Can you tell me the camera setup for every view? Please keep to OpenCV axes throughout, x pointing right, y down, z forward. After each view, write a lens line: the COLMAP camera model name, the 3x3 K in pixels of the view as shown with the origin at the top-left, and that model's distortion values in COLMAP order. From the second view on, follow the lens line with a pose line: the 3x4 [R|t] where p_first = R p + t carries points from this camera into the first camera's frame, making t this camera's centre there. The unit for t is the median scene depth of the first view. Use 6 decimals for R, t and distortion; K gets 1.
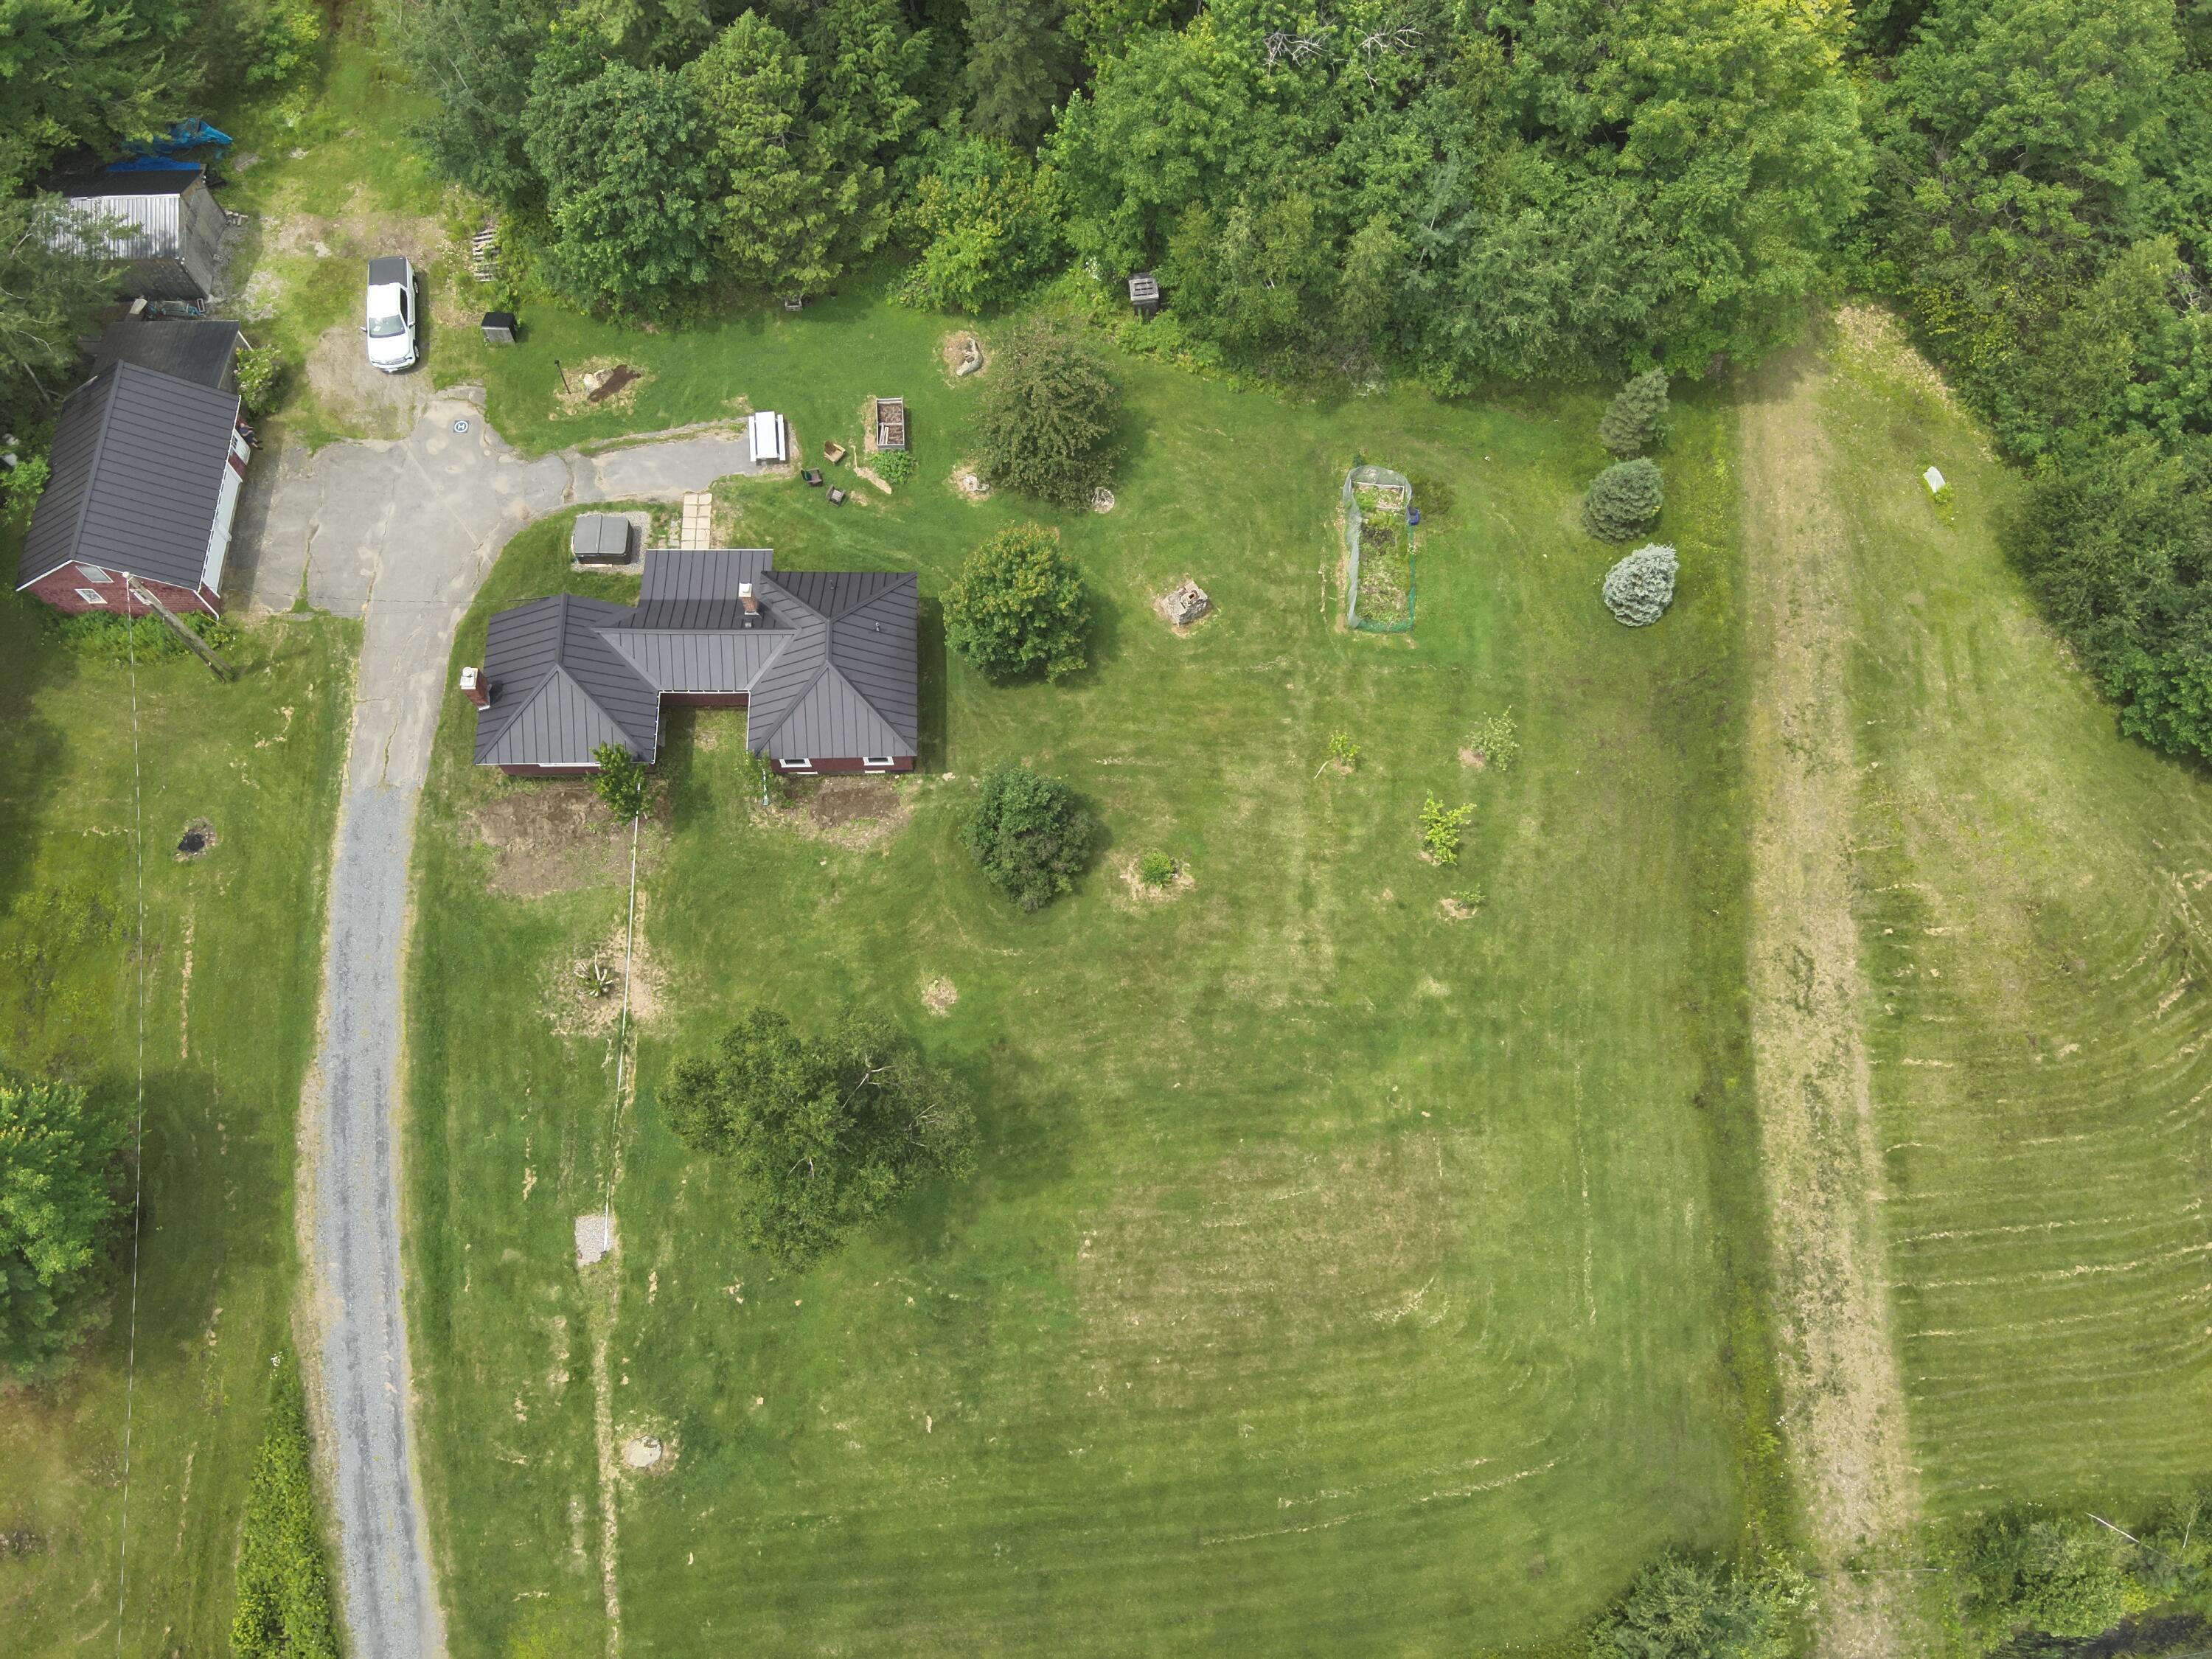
lens RADIAL K [[1619.0, 0, 1108.4], [0, 1619.0, 832.5], [0, 0, 1]] dist [0.099105, -0.197697]
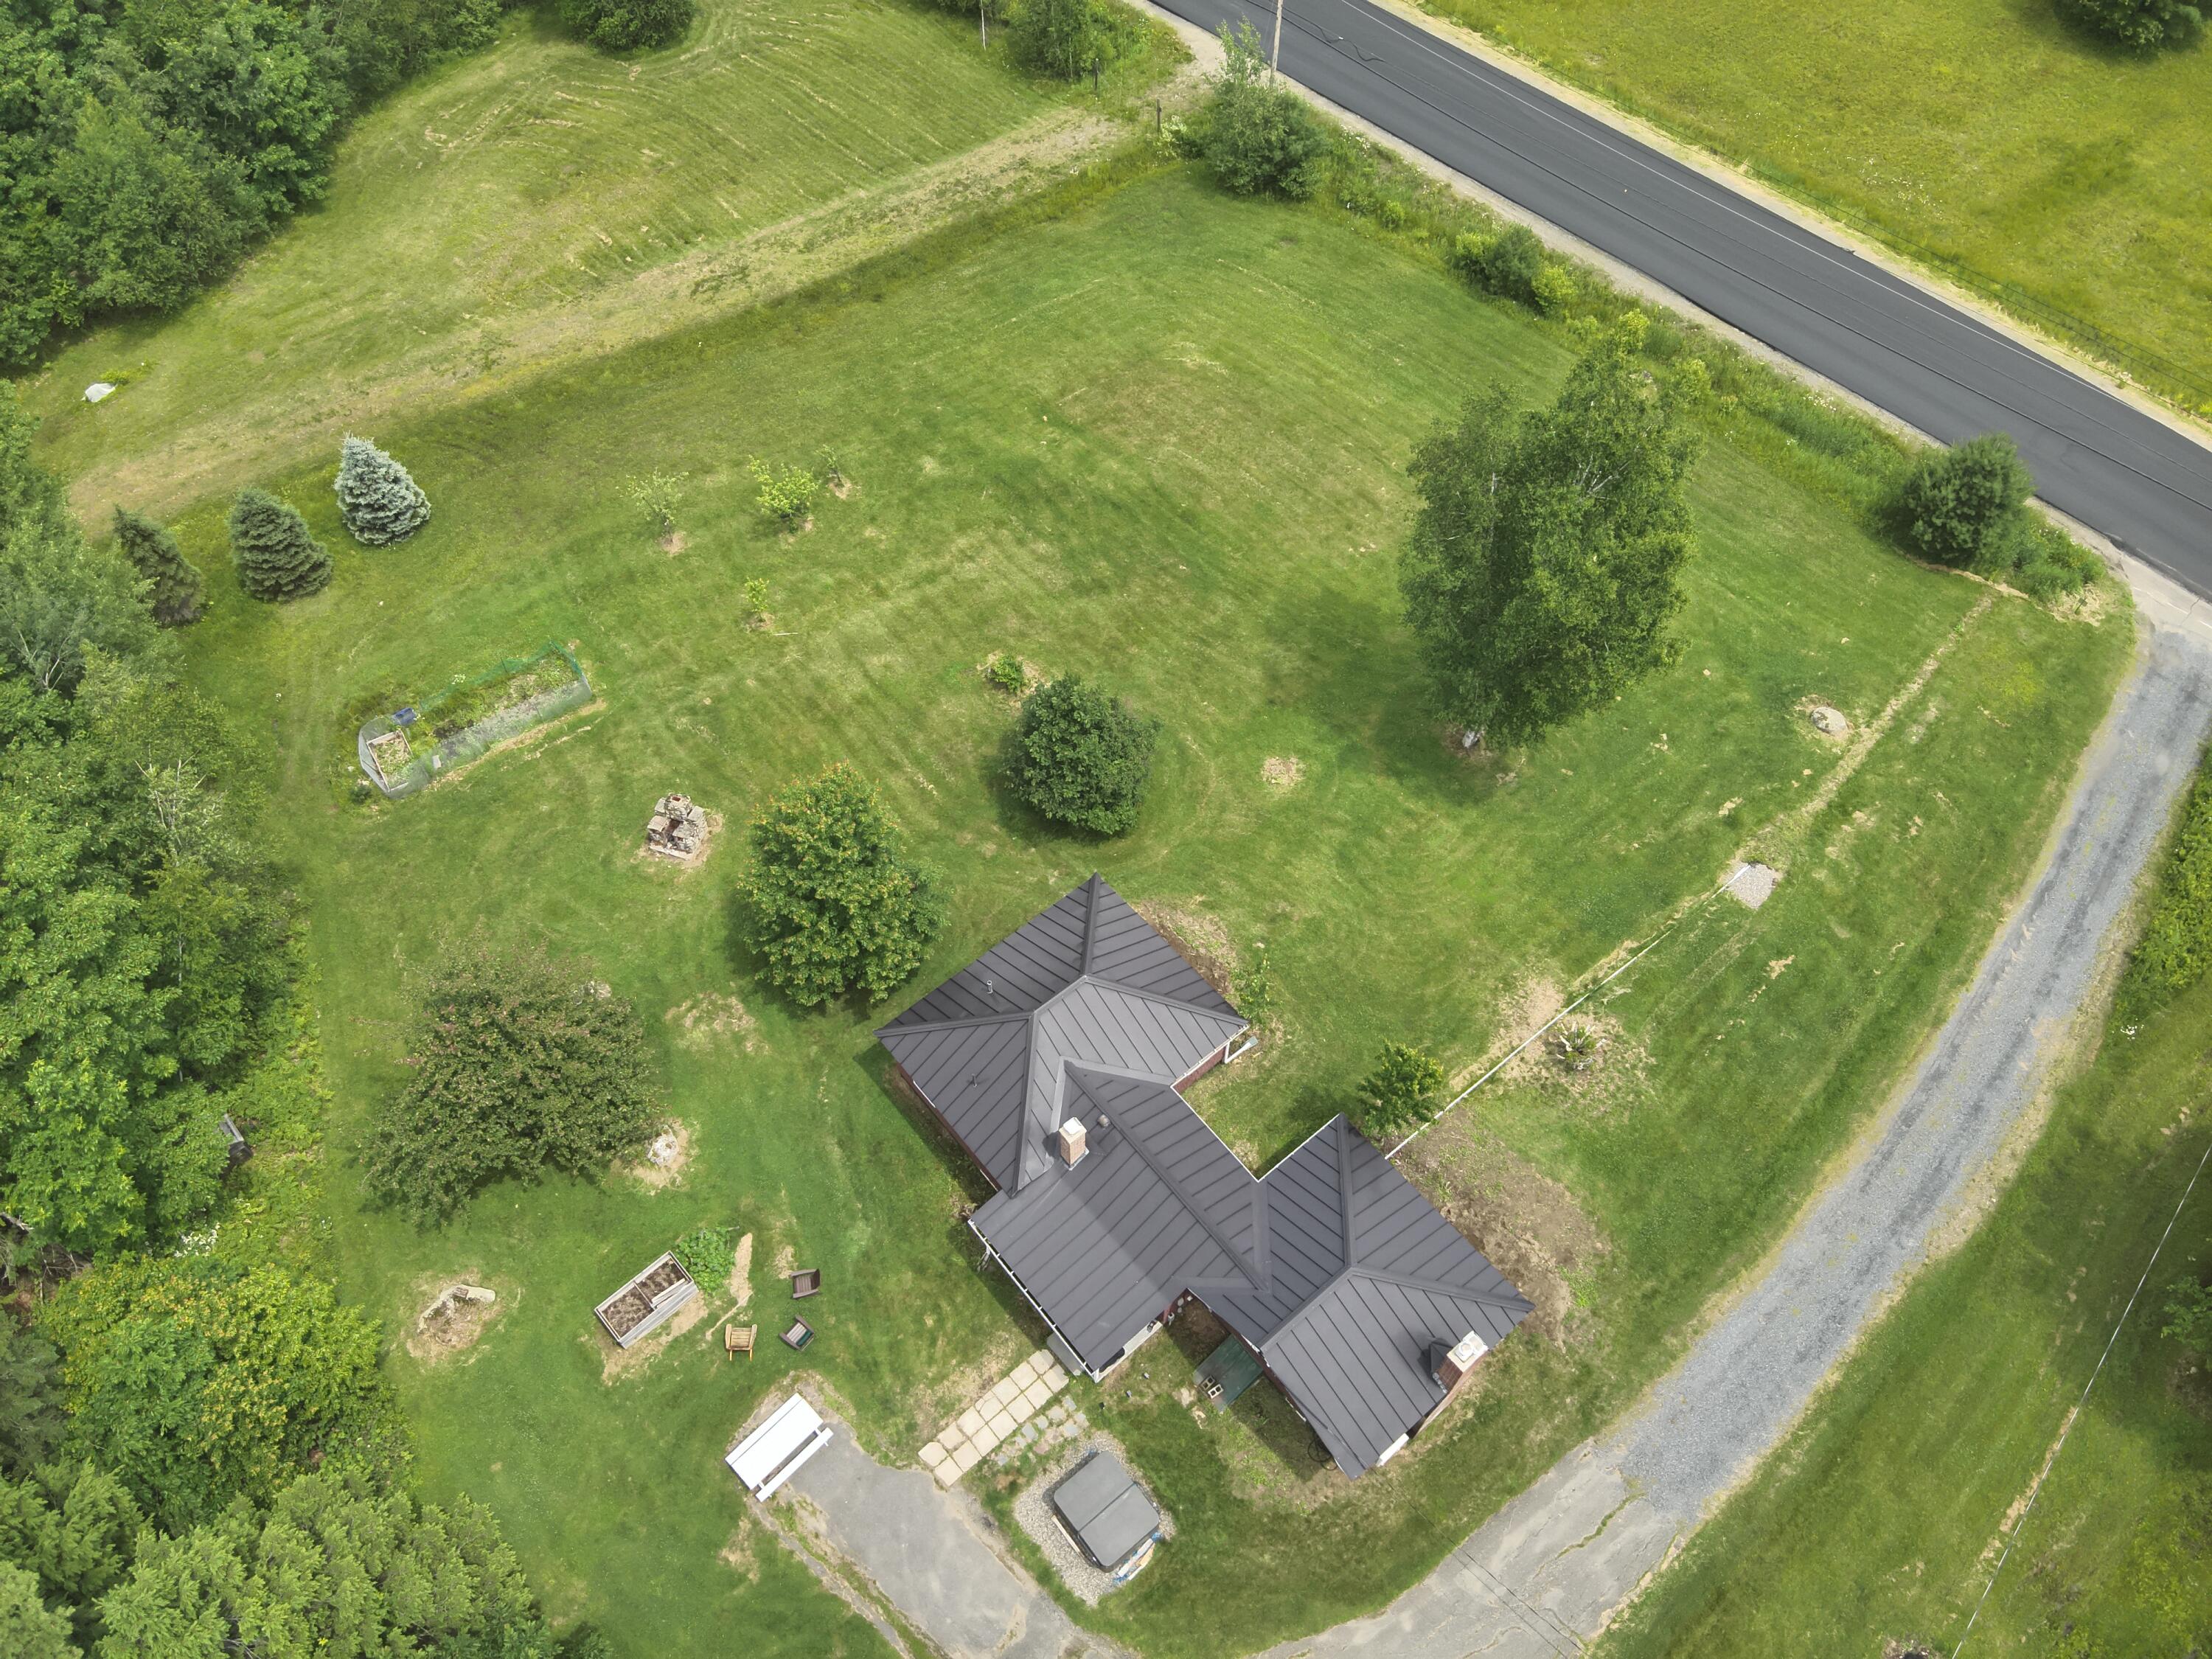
lens RADIAL K [[1619.0, 0, 1108.4], [0, 1619.0, 832.5], [0, 0, 1]] dist [0.099105, -0.197697]
pose [[-0.625501, -0.660416, 0.415451, -0.420156], [0.722703, -0.289758, 0.627488, -0.507279], [-0.294023, 0.692742, 0.658528, 0.482540]]
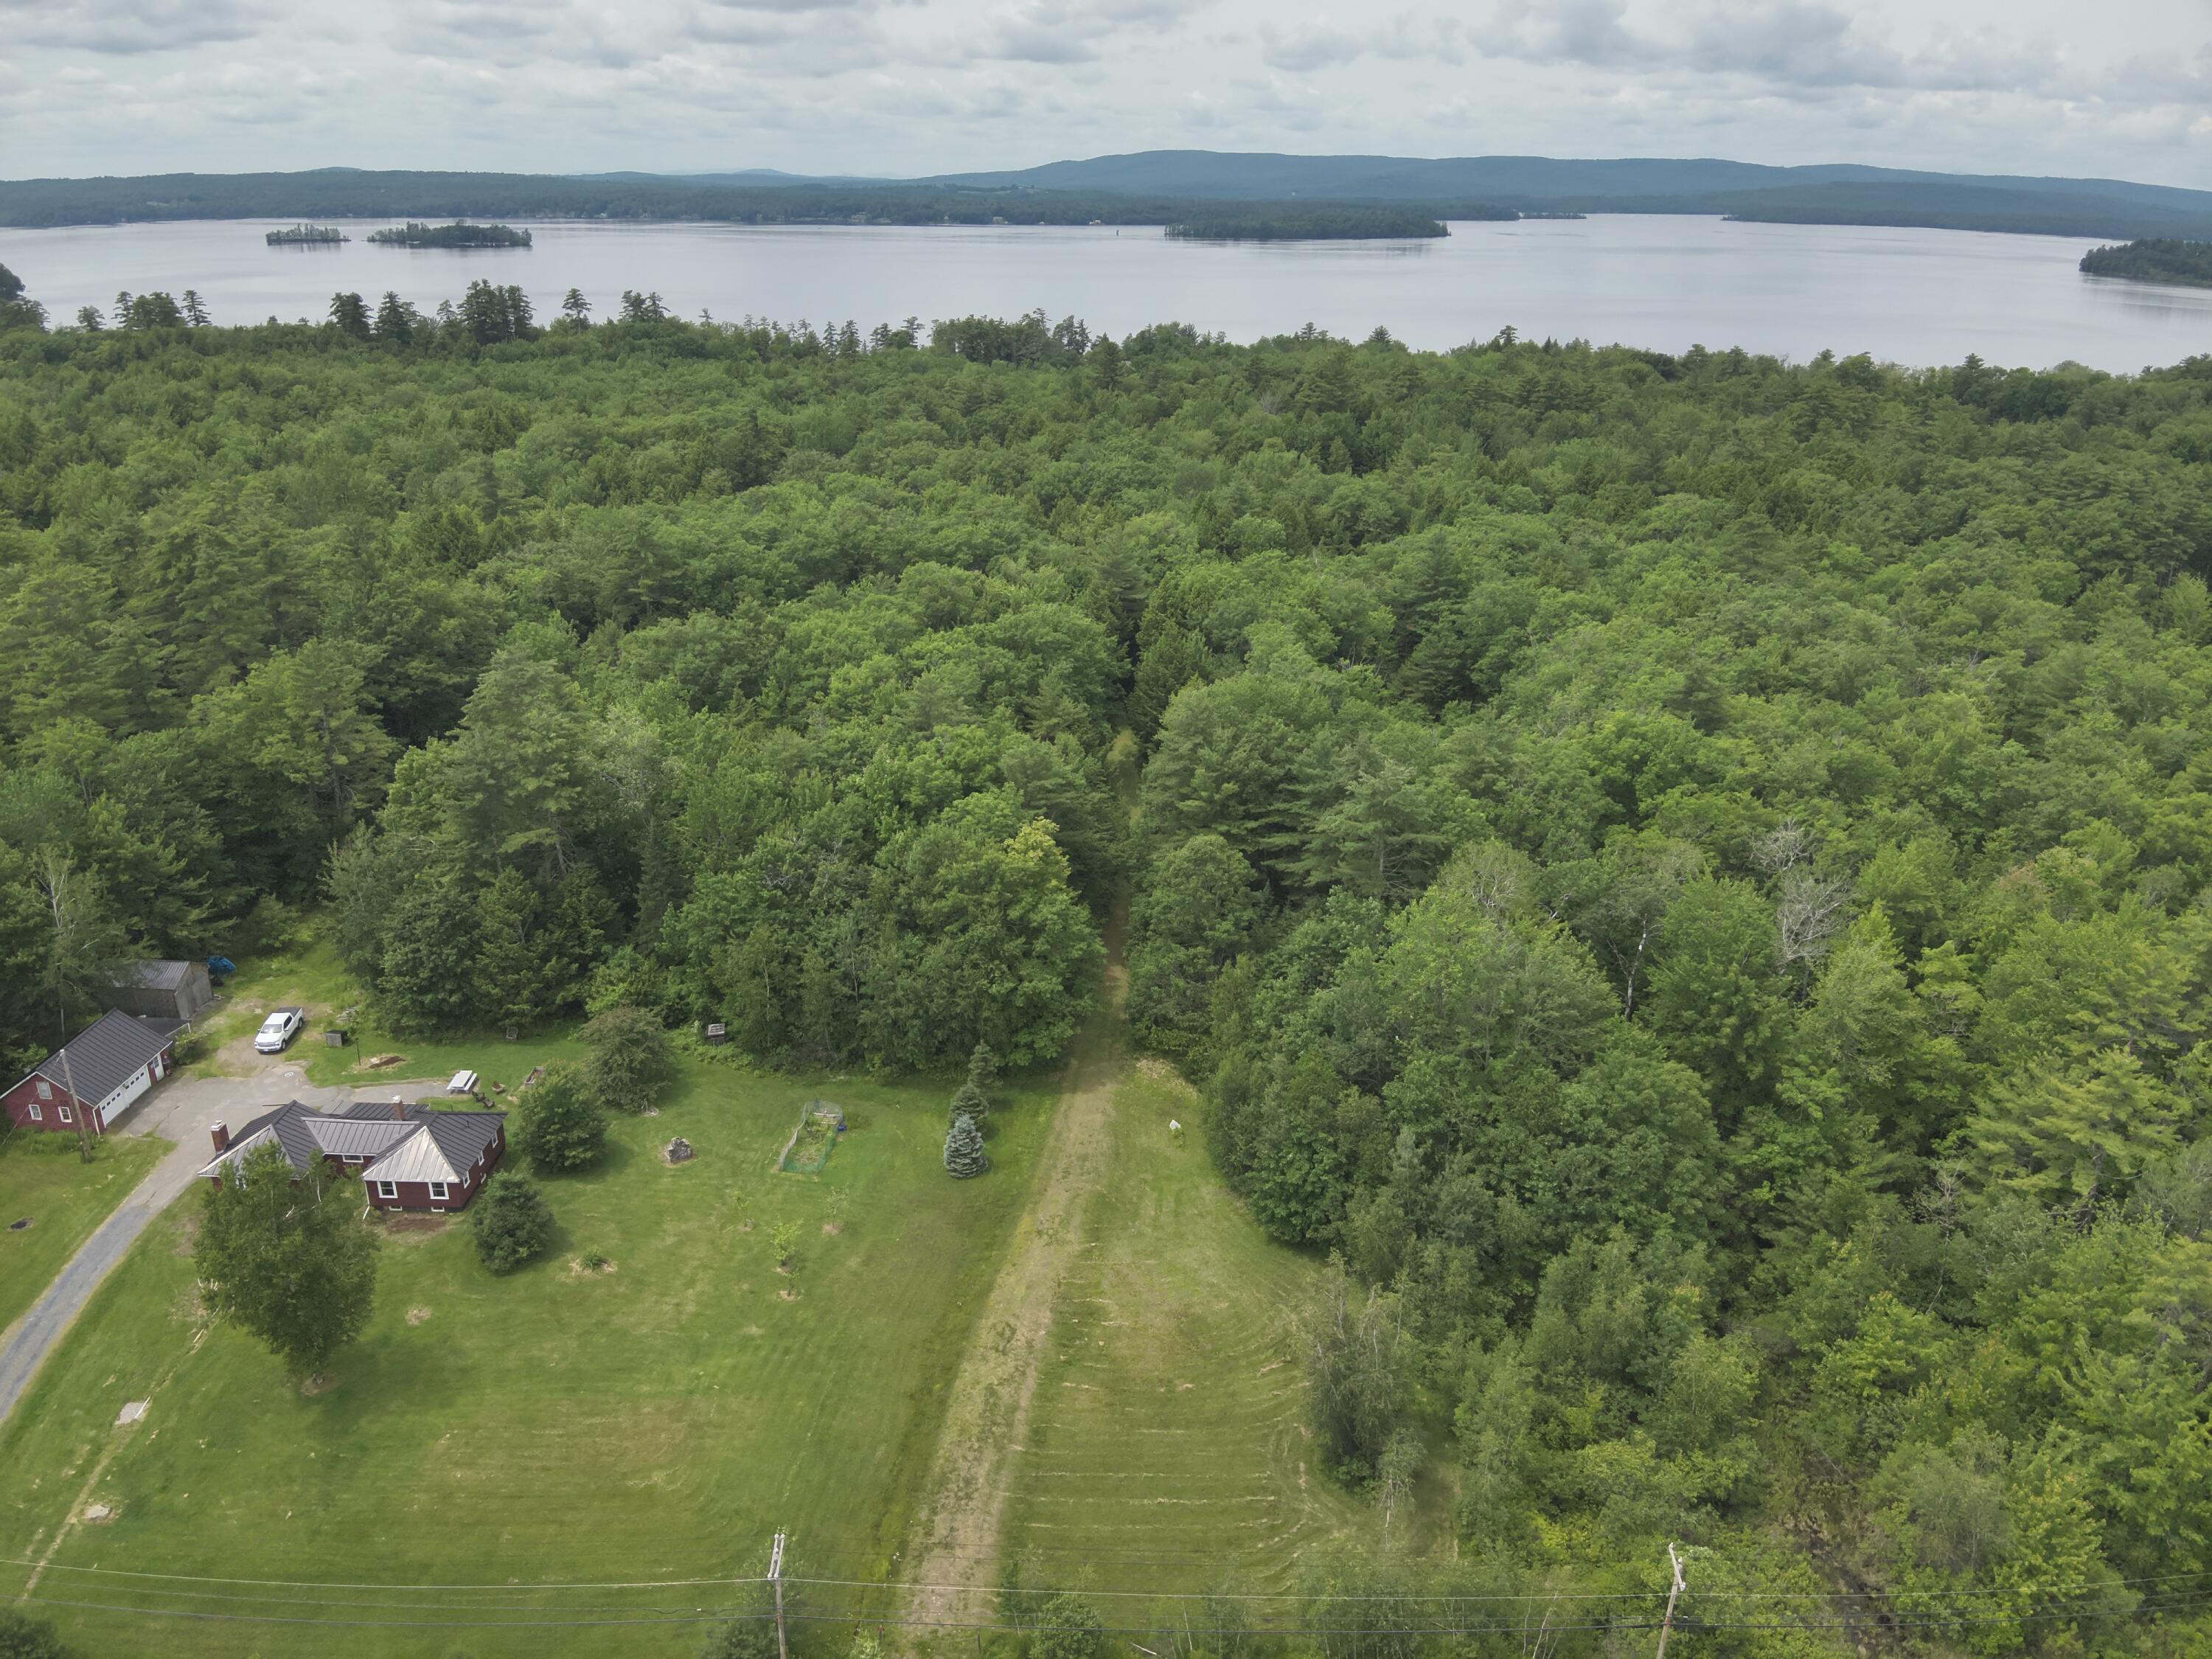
lens RADIAL K [[1621.9, 0, 1109.9], [0, 1621.9, 830.5], [0, 0, 1]] dist [0.097555, -0.195745]
pose [[0.997867, 0.007517, -0.064847, 0.620707], [-0.053232, 0.668717, -0.741609, 0.883913], [0.037790, 0.743479, 0.667690, -0.318831]]
